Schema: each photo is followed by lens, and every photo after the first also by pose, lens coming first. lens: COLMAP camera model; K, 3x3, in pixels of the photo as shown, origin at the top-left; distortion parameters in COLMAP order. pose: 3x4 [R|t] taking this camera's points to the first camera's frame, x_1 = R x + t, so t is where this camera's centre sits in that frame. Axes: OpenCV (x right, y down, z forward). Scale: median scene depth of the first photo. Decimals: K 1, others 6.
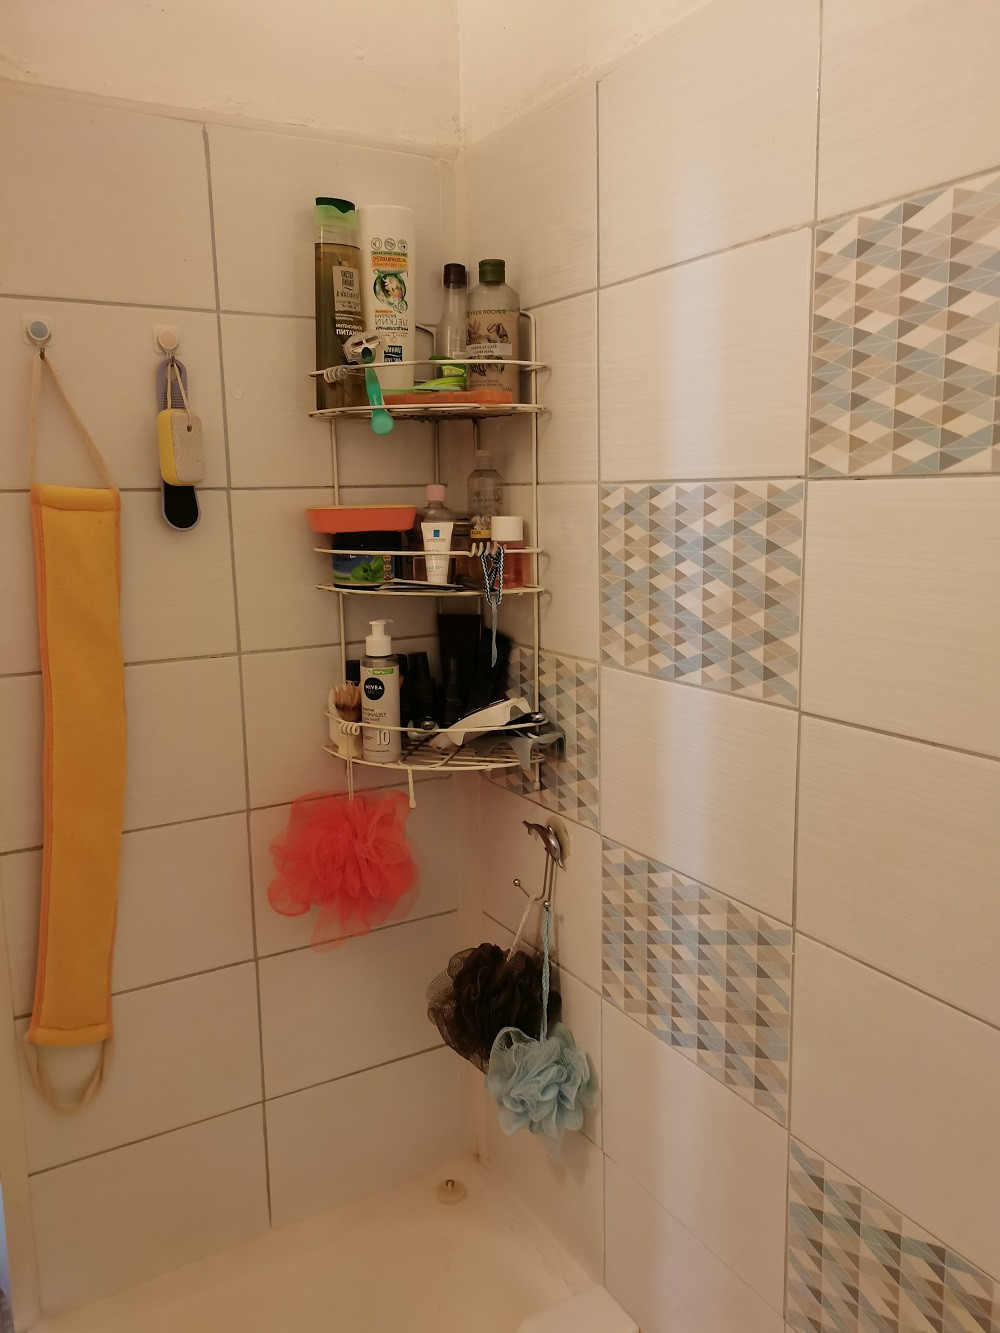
lens RADIAL K [[1022.6, 0, 491.7], [0, 1022.6, 666.9], [0, 0, 1]] dist [0.065525, -0.064890]
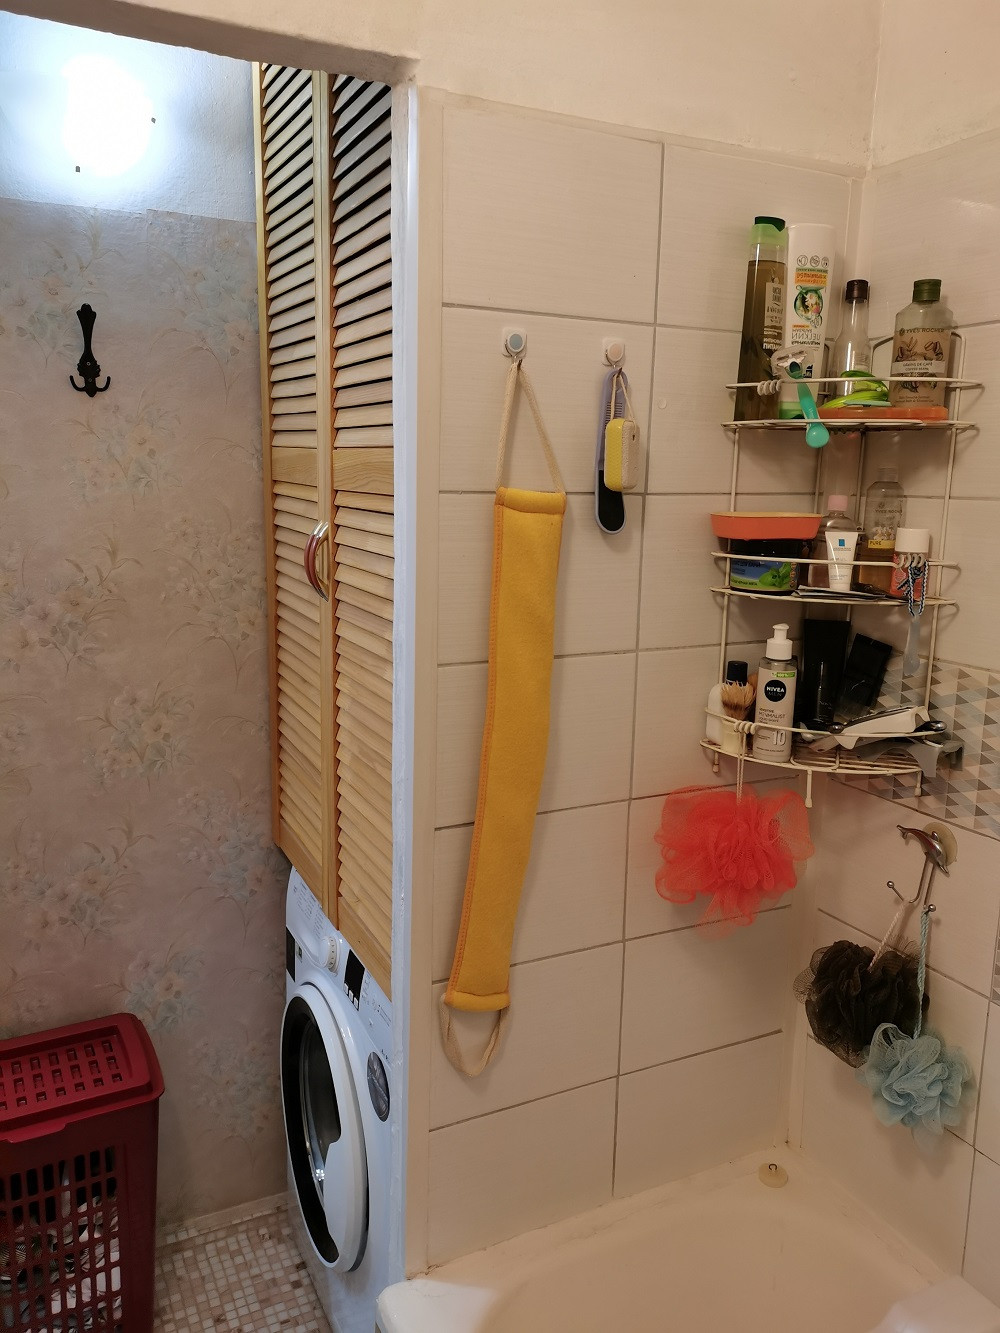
lens RADIAL K [[1022.6, 0, 503.8], [0, 1022.6, 667.8], [0, 0, 1]] dist [0.065525, -0.064890]
pose [[0.997503, 0.045596, -0.053930, -0.332433], [-0.044926, 0.998898, 0.013573, -0.003449], [0.054489, -0.011116, 0.998452, -0.054637]]
